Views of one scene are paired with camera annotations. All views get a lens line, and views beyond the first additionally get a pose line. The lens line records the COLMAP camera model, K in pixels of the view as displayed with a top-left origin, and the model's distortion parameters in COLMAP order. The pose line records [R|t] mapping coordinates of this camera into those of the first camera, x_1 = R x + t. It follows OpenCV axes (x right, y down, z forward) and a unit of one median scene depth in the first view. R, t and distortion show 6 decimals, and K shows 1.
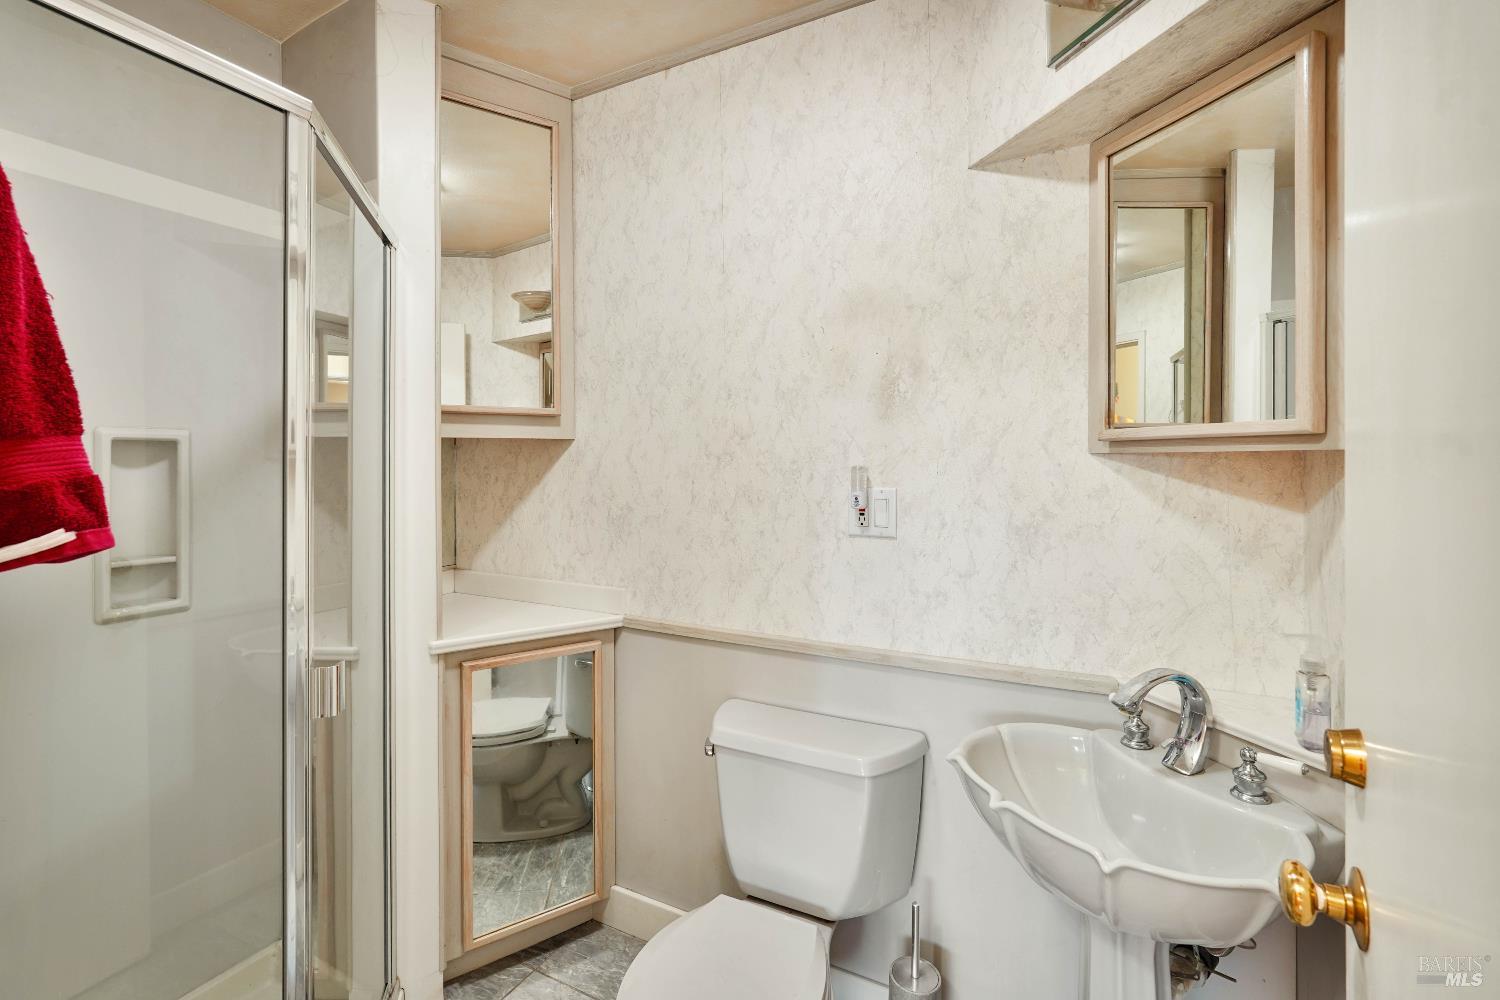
lens RADIAL K [[671.8, 0, 762.2], [0, 671.8, 474.2], [0, 0, 1]] dist [-0.011929, 0.006131]
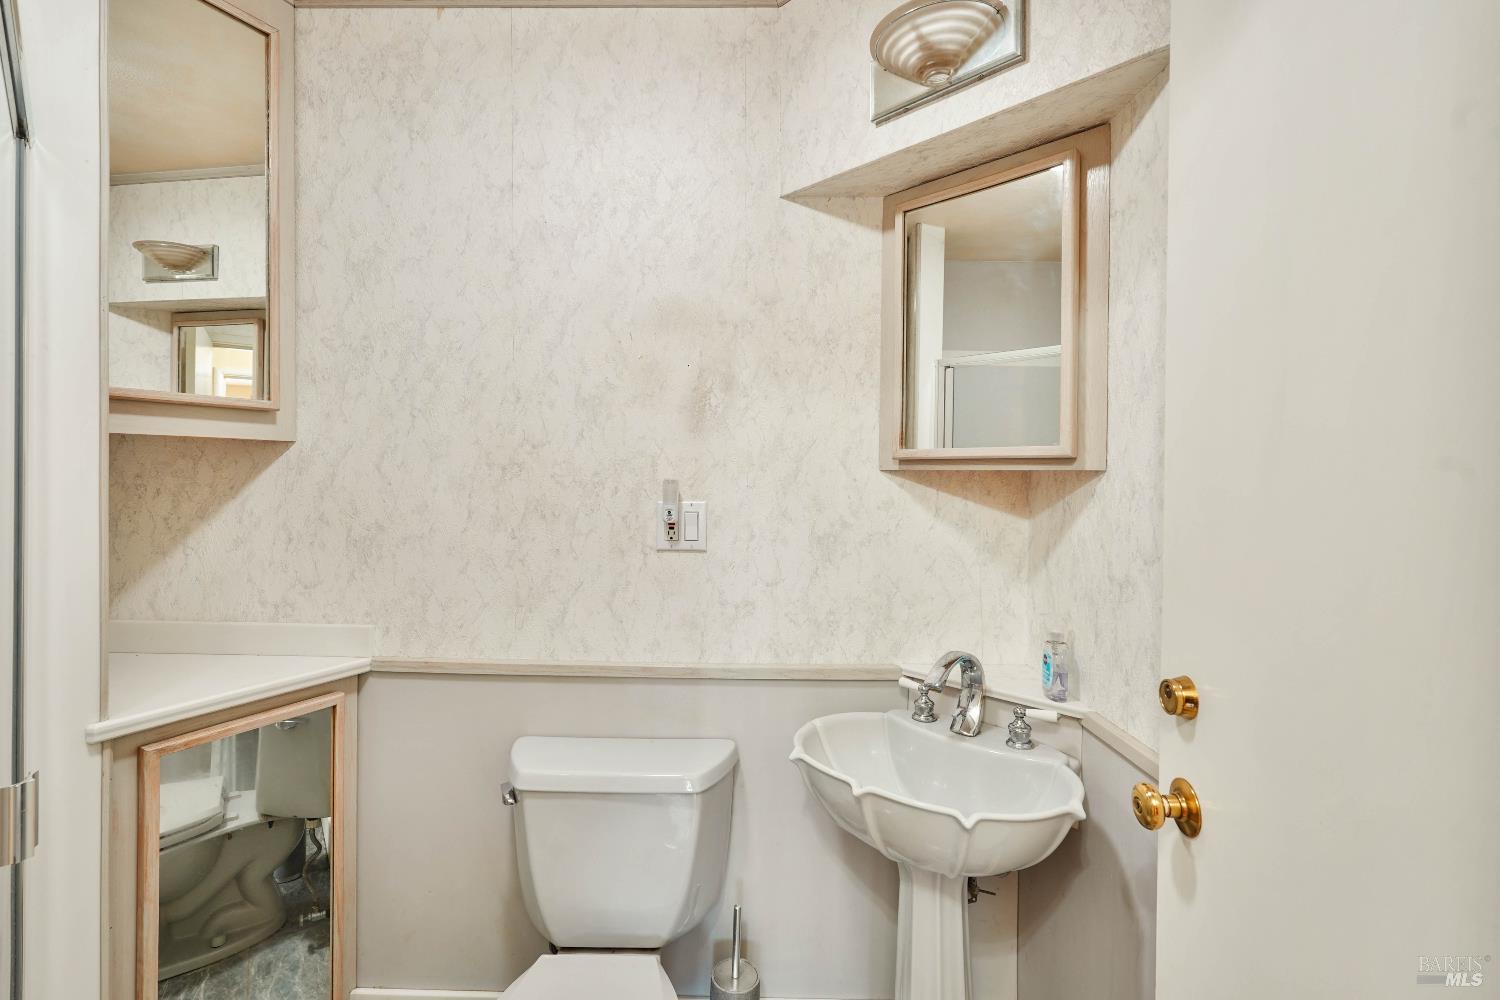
lens RADIAL K [[671.8, 0, 753.5], [0, 671.8, 493.6], [0, 0, 1]] dist [-0.011929, 0.006131]
pose [[0.892424, 0.000225, 0.451197, -0.190373], [-0.004007, 0.999964, 0.007428, 0.001139], [-0.451179, -0.008437, 0.892394, 0.069192]]
